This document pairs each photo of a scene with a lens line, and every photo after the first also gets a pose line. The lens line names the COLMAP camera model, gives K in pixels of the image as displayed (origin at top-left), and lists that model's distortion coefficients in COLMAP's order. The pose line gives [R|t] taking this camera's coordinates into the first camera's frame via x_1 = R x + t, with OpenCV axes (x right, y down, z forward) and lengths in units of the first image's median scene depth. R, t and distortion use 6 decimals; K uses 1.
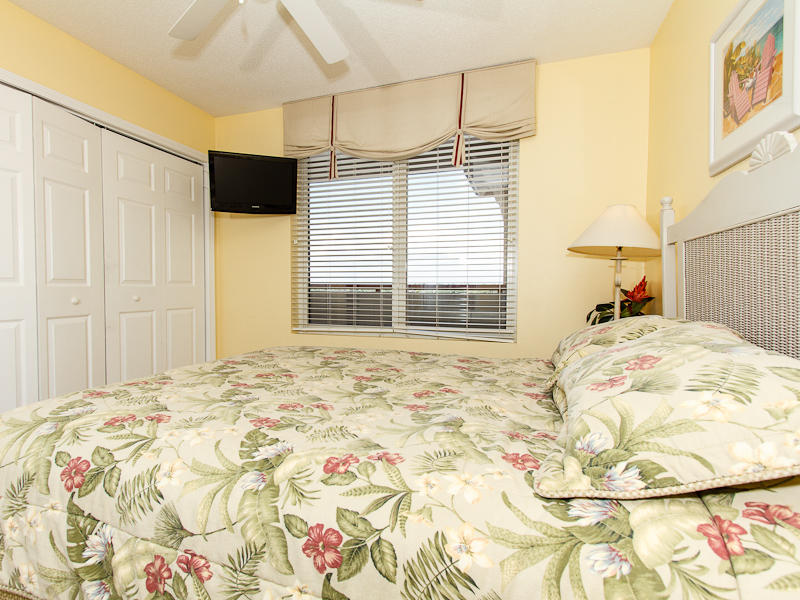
lens RADIAL K [[392.3, 0, 400.0], [0, 392.3, 300.0], [0, 0, 1]] dist [0.000190, 0.000073]
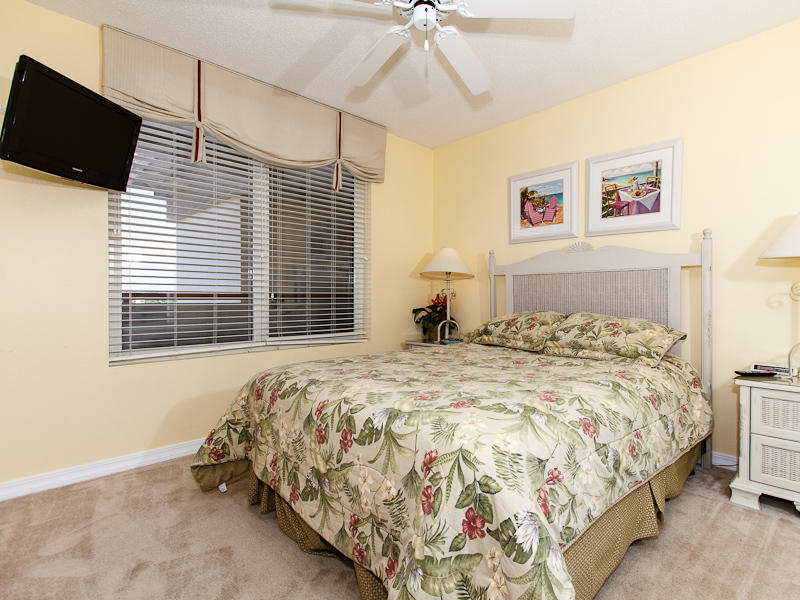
lens RADIAL K [[408.4, 0, 400.0], [0, 408.4, 300.0], [0, 0, 1]] dist [0.002138, -0.000593]
pose [[0.480724, -0.007977, 0.876836, -0.738395], [0.027307, 0.999610, -0.005877, -0.011935], [-0.876447, 0.026769, 0.480754, 0.257309]]
